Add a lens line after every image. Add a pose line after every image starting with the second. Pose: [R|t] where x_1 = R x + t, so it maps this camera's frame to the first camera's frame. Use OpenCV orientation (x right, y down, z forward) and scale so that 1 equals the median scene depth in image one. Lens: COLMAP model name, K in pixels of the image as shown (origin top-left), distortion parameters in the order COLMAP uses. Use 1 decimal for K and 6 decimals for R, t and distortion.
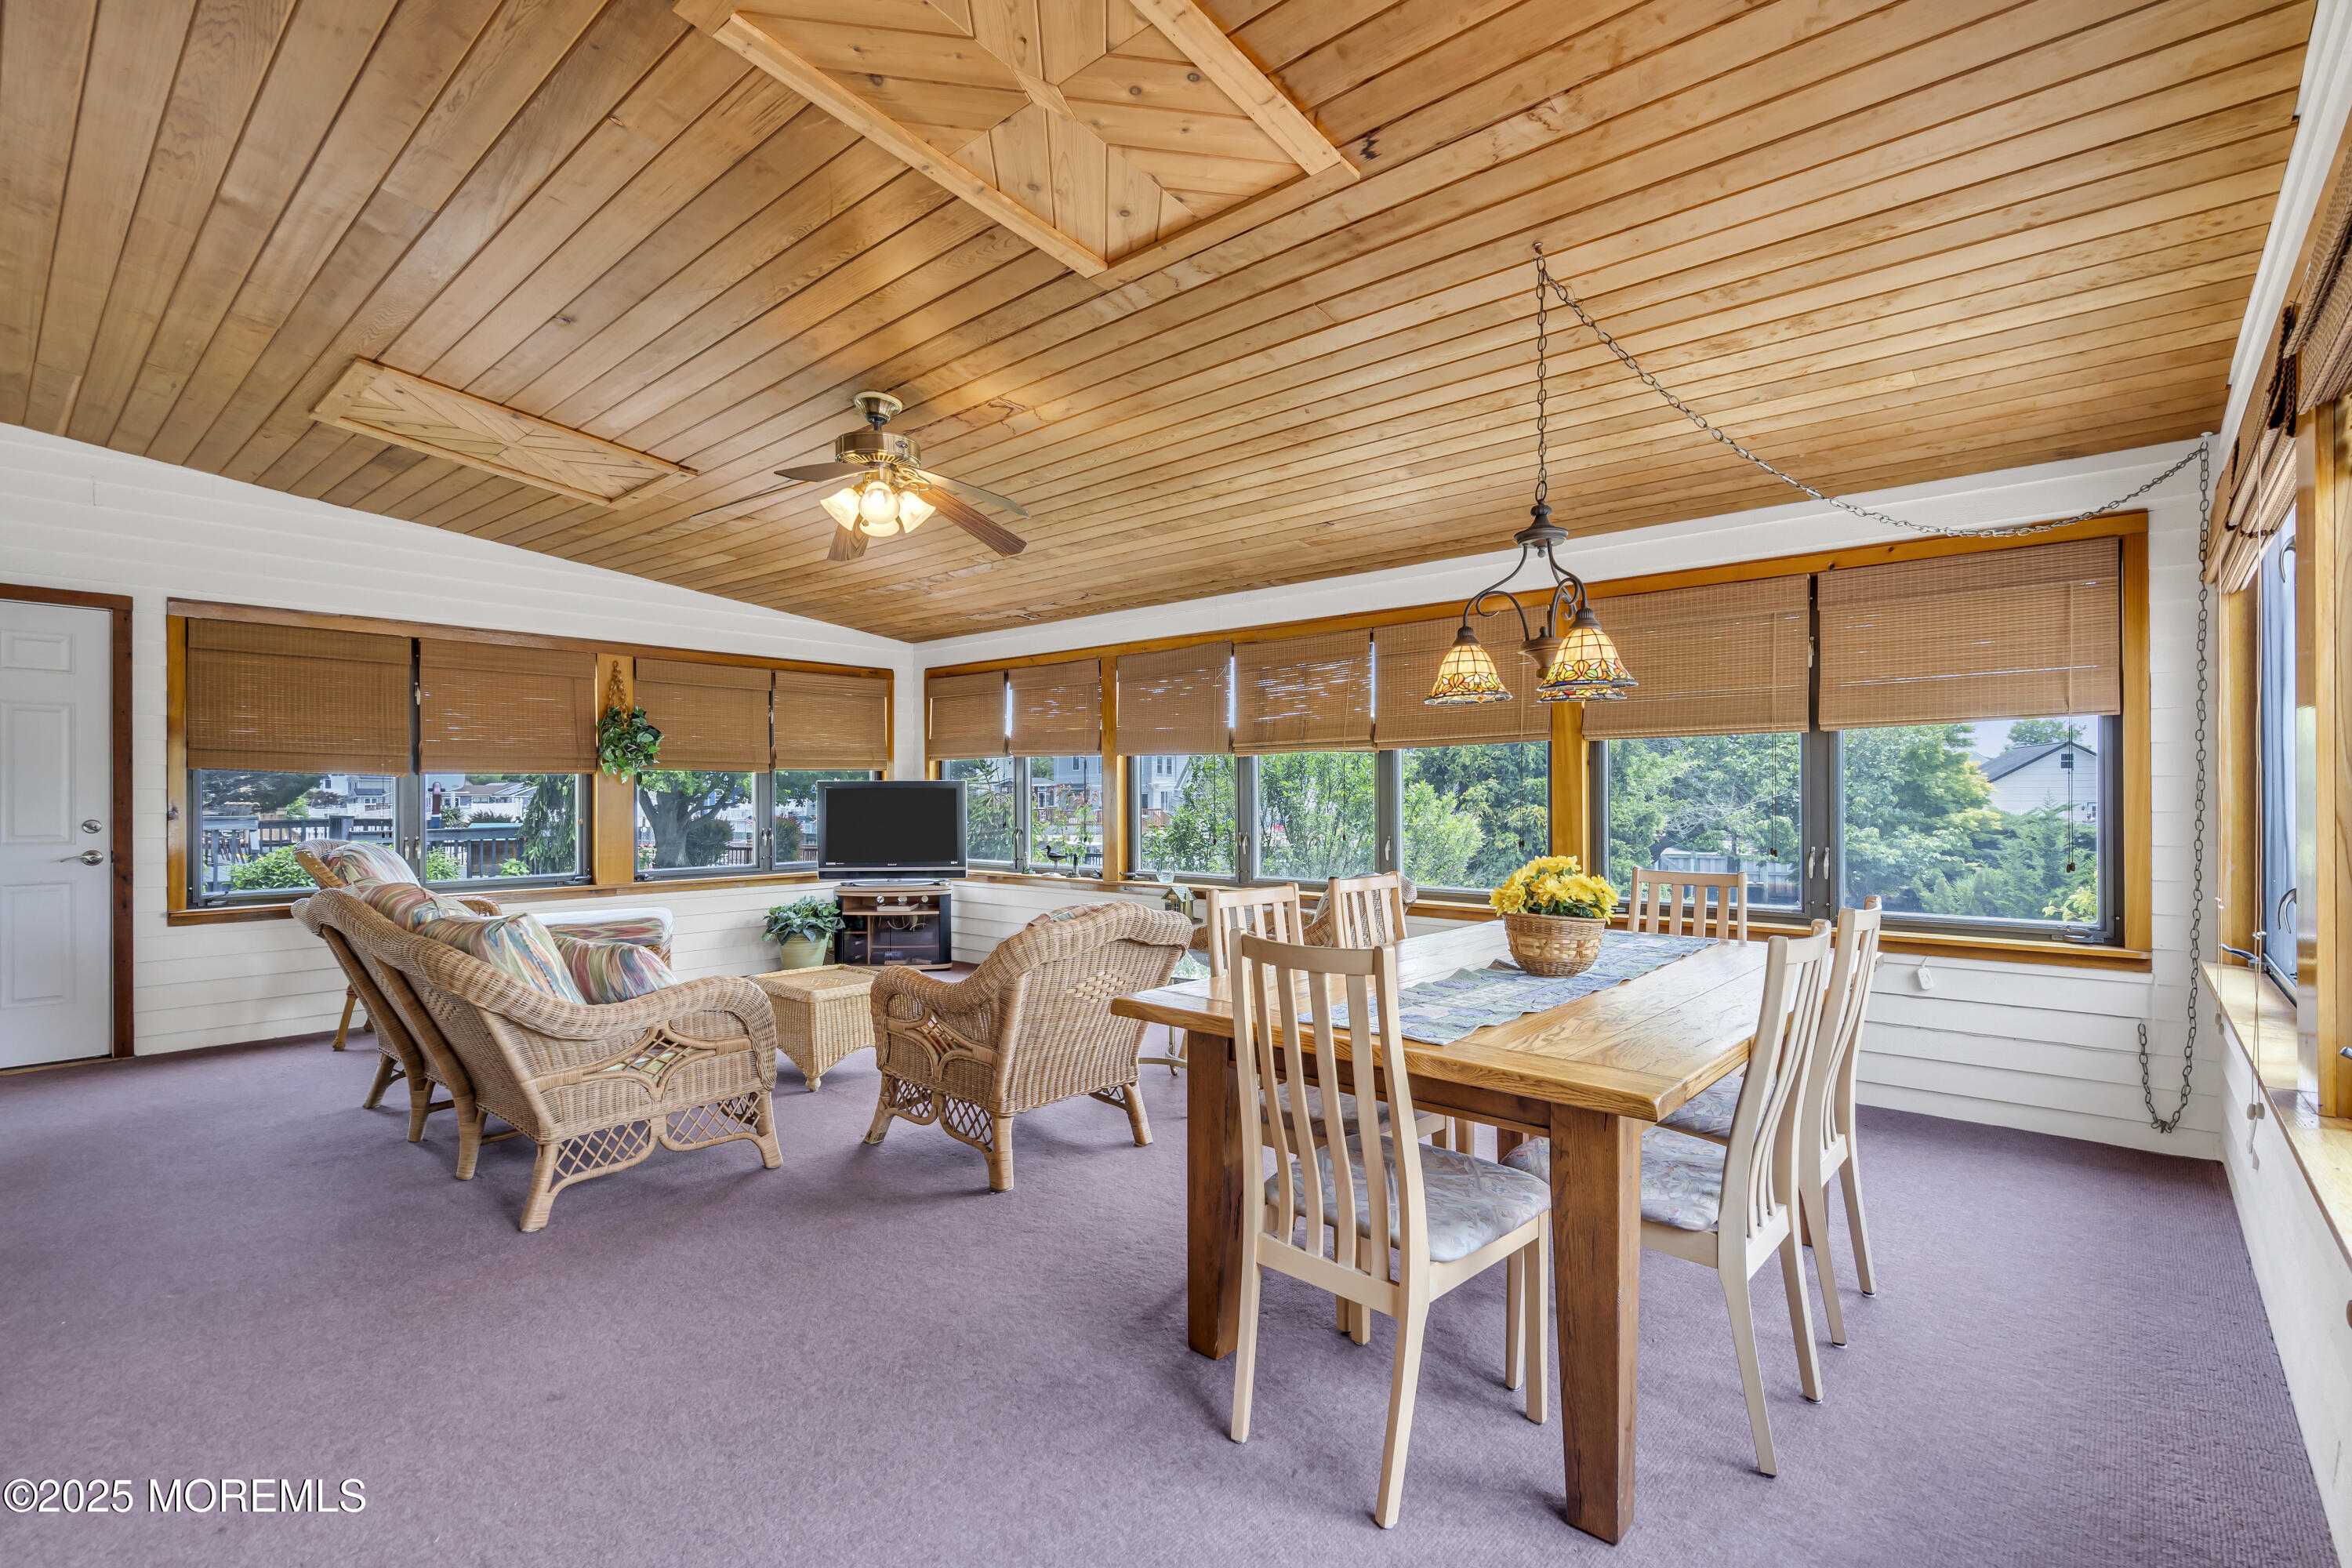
lens RADIAL K [[1066.6, 0, 1176.5], [0, 1066.6, 796.7], [0, 0, 1]] dist [-0.000038, -0.000081]
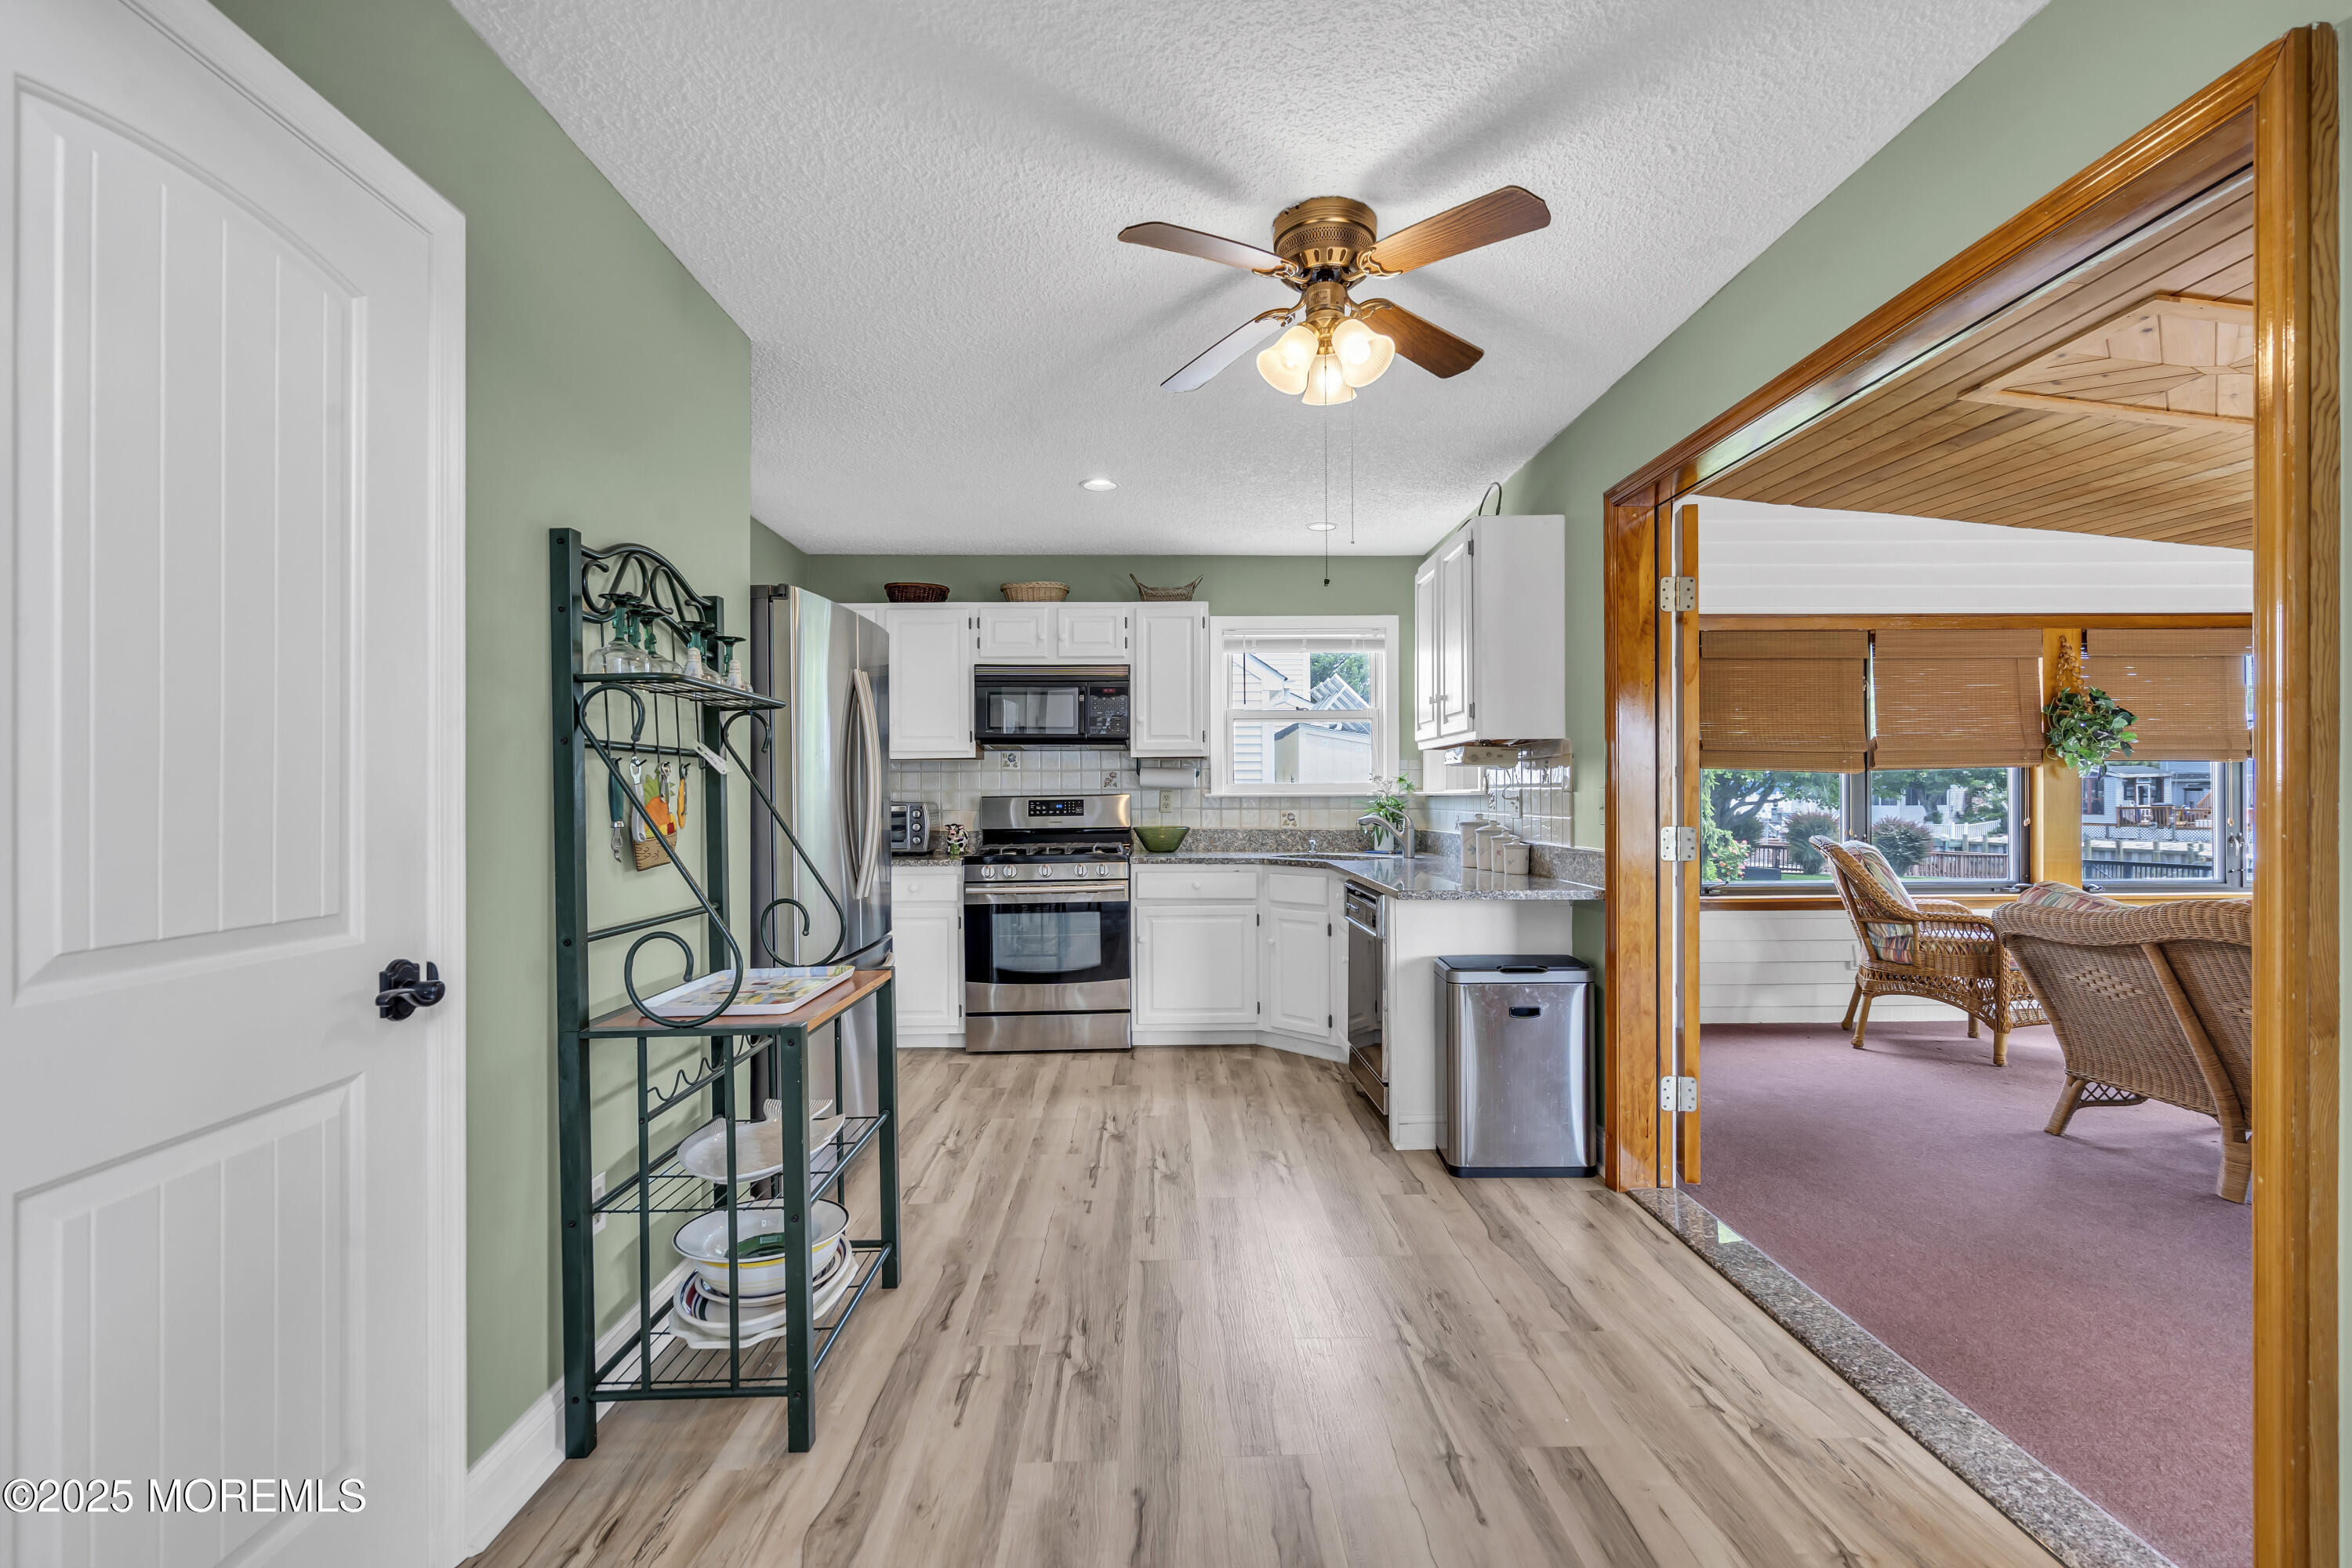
lens RADIAL K [[1049.7, 0, 1183.6], [0, 1049.7, 799.3], [0, 0, 1]] dist [-0.000397, 0.000058]
pose [[0.678459, 0.002083, -0.734636, -0.385848], [0.003537, 0.999975, 0.006101, -0.002370], [0.734630, -0.006738, 0.678434, -0.098641]]
